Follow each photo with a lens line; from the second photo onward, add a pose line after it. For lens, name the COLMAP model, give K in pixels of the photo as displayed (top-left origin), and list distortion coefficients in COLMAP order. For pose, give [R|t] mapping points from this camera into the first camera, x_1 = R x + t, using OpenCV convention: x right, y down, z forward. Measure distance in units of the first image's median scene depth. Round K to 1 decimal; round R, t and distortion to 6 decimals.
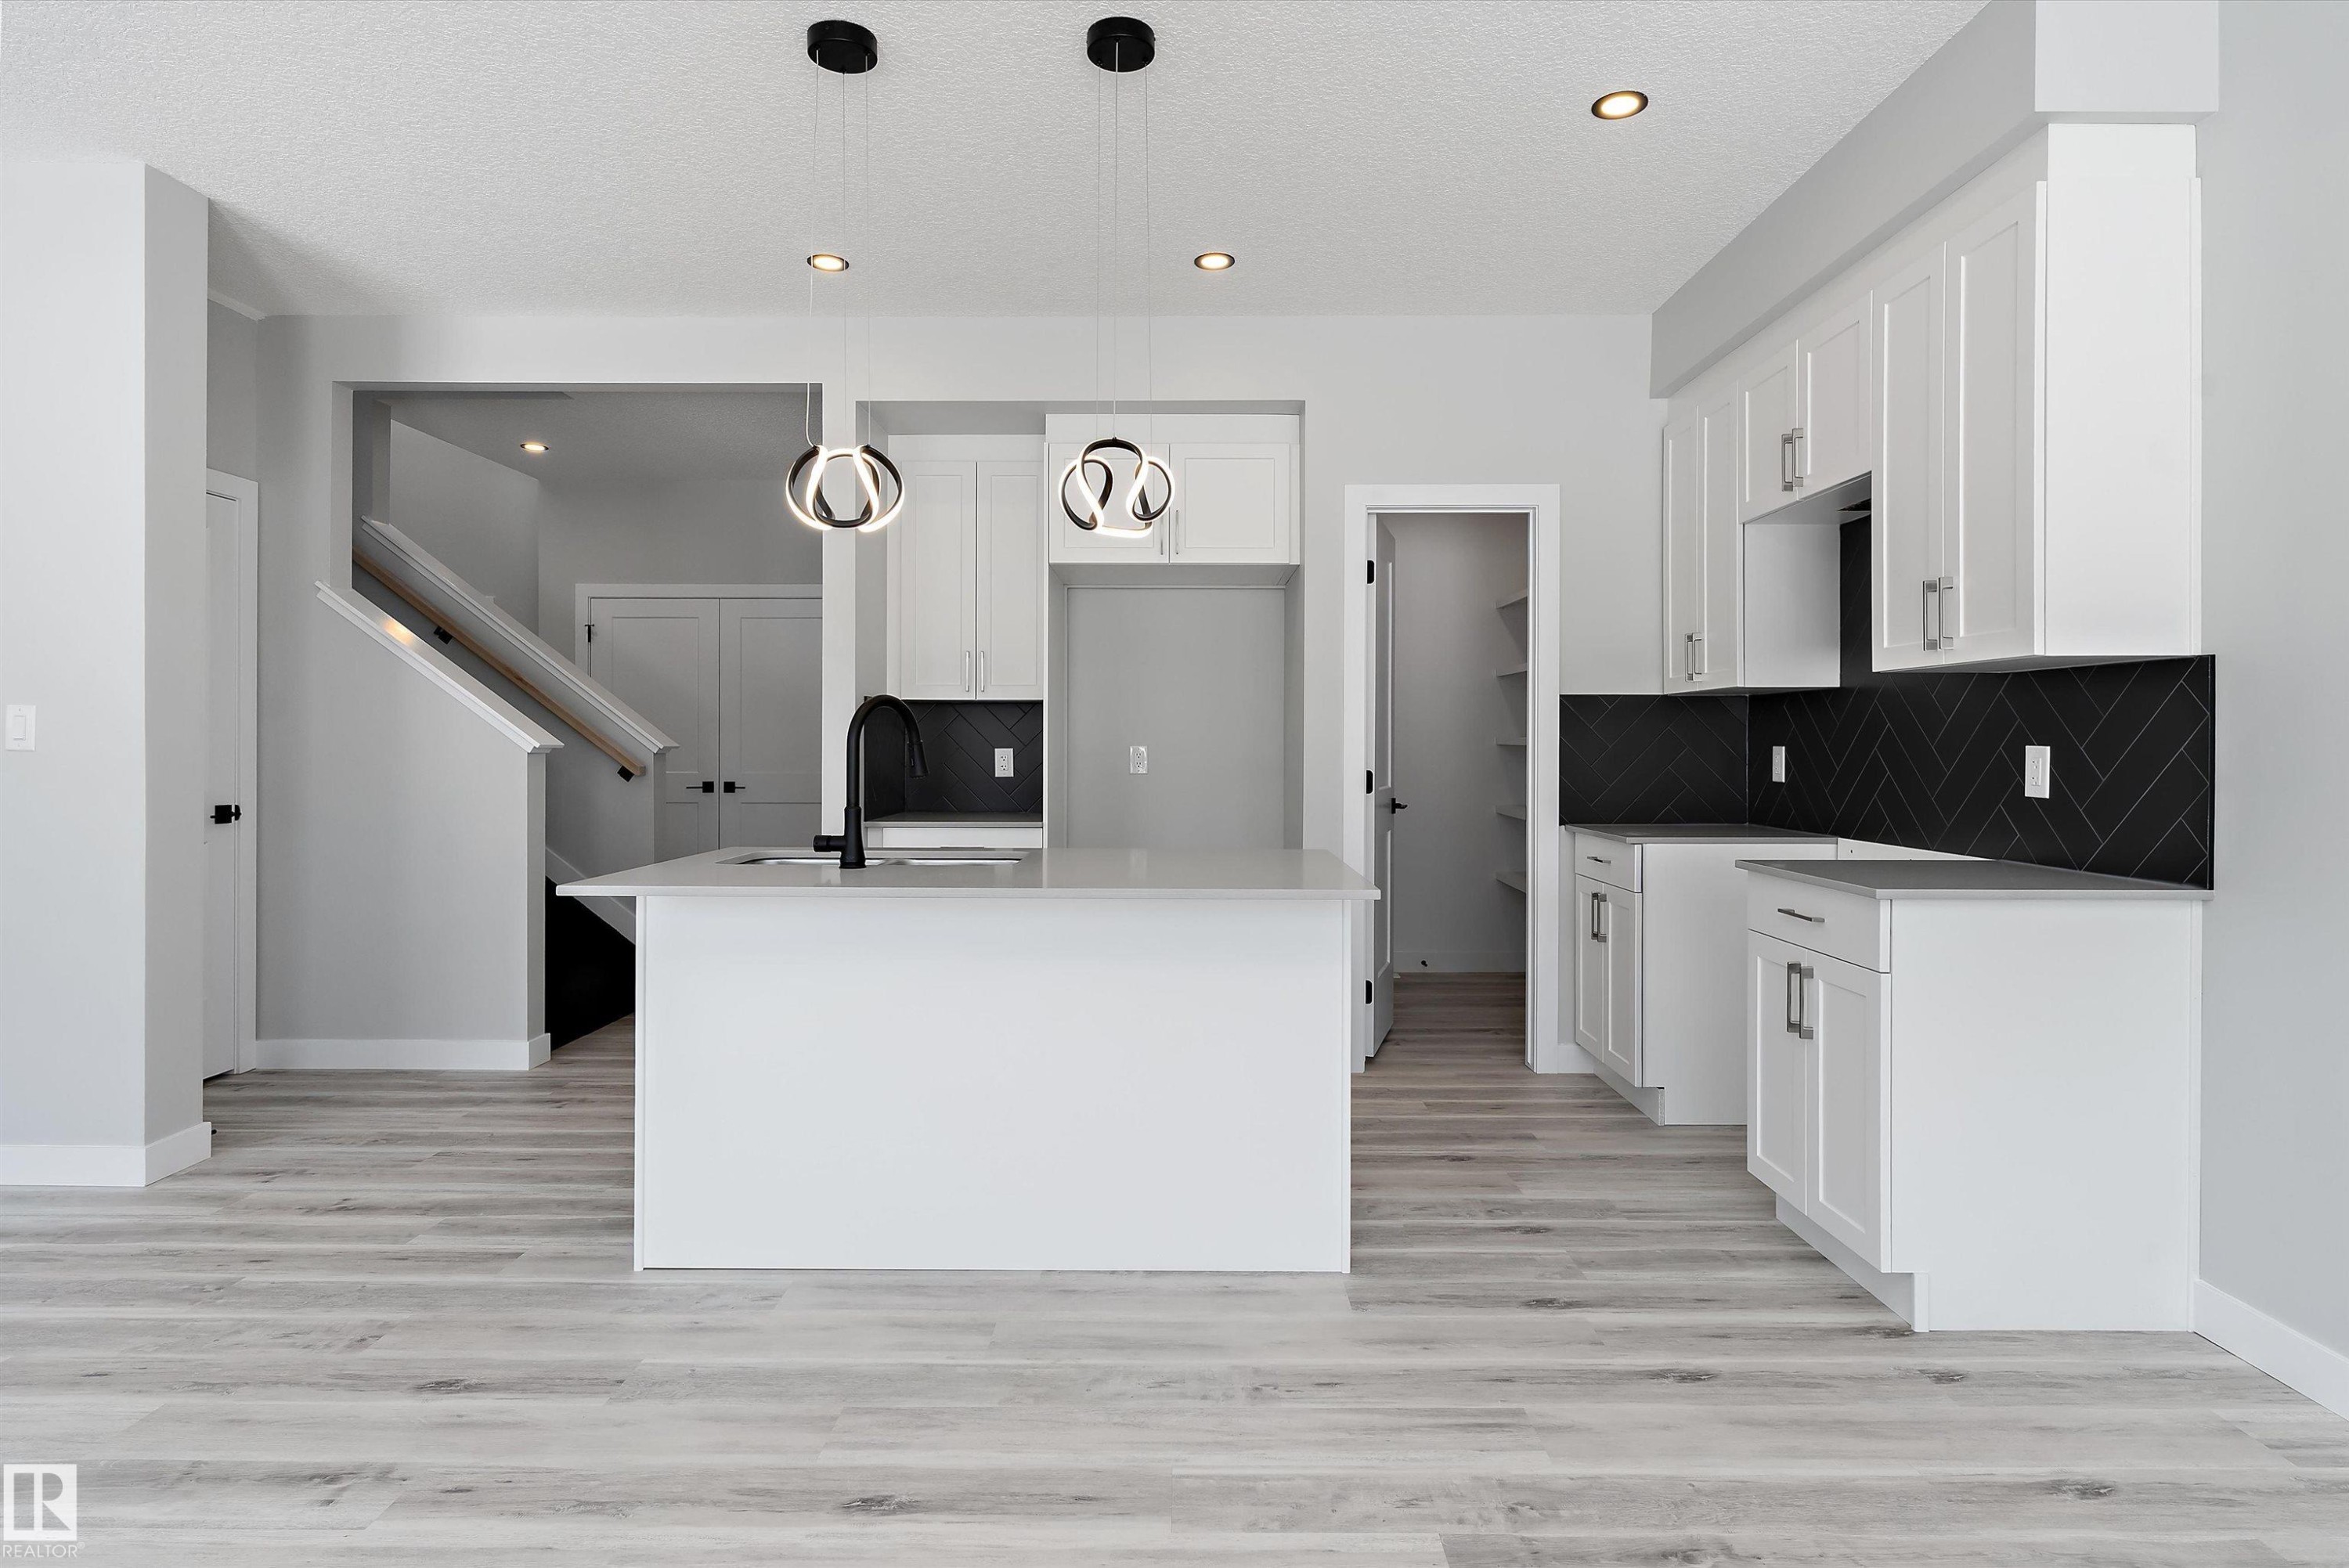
lens RADIAL K [[1257.8, 0, 1181.6], [0, 1257.8, 751.1], [0, 0, 1]] dist [0.004226, -0.000170]
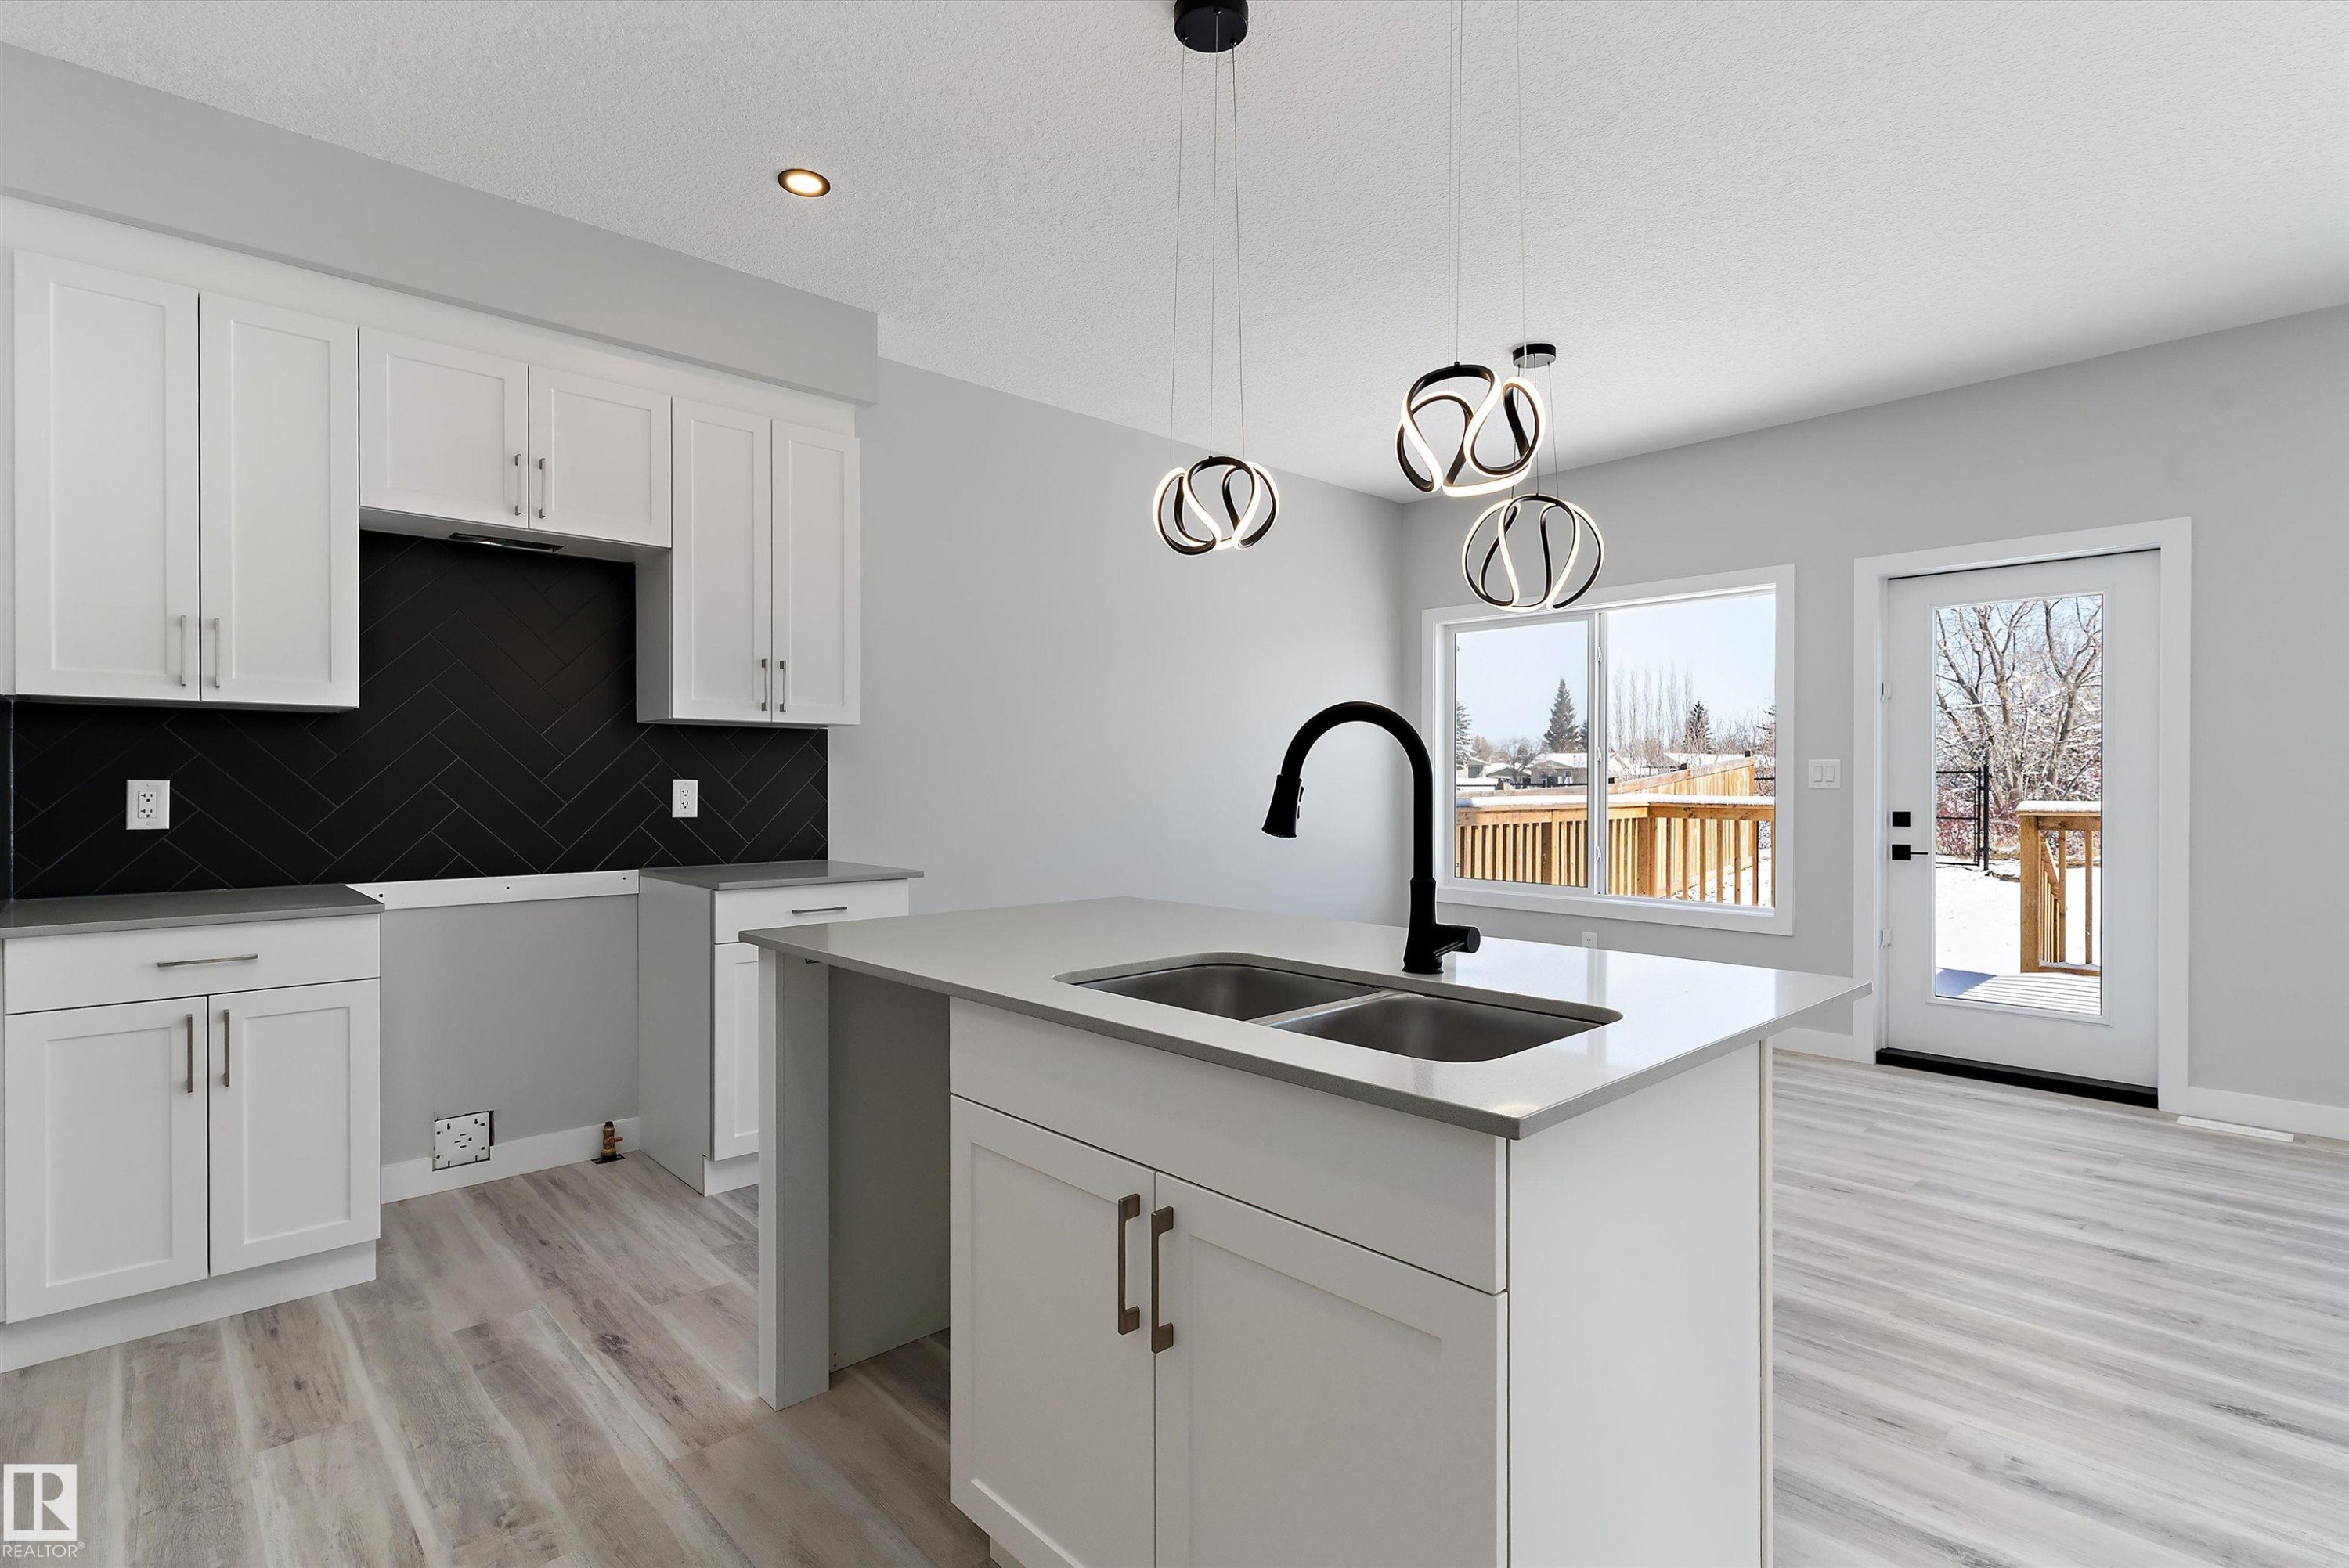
lens RADIAL K [[1128.4, 0, 1174.5], [0, 1128.4, 784.0], [0, 0, 1]] dist [0.002257, -0.000485]
pose [[-0.685156, -0.004214, 0.728384, -0.602178], [0.001635, 0.999972, 0.007323, -0.008079], [-0.728394, 0.006208, -0.685130, 1.502680]]
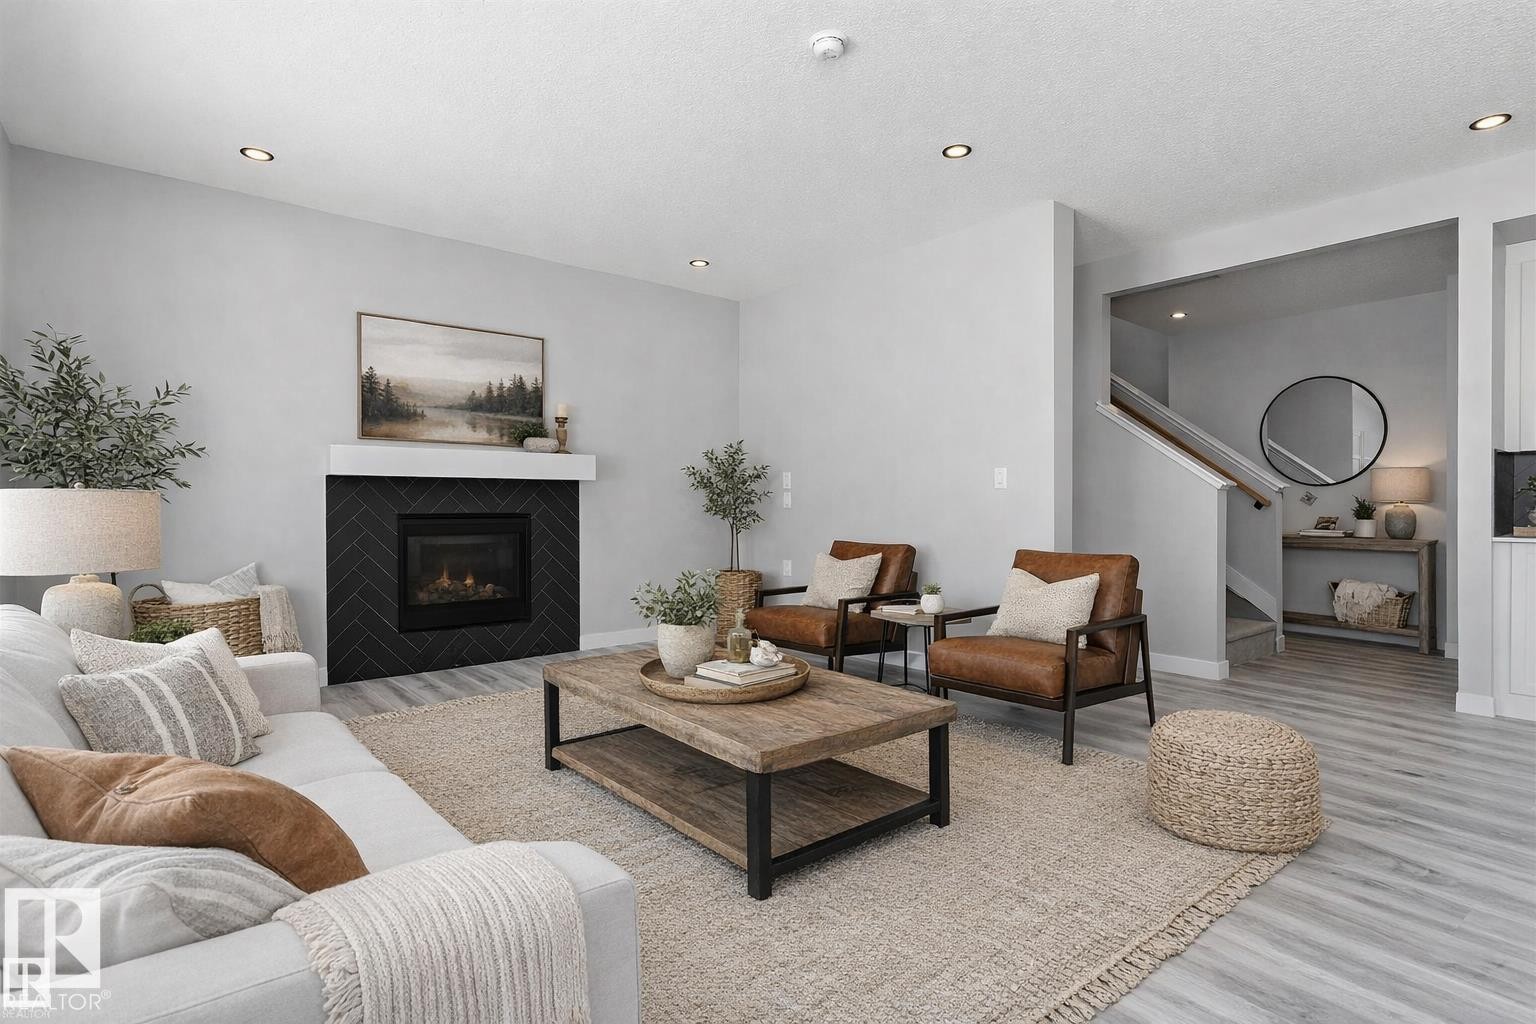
lens RADIAL K [[734.3, 0, 767.7], [0, 734.3, 514.2], [0, 0, 1]] dist [0.002113, -0.000550]
pose [[0.636115, 0.014064, -0.771466, -0.233783], [-0.001255, 0.999851, 0.017193, 0.026699], [0.771593, -0.009969, 0.636038, -0.131806]]
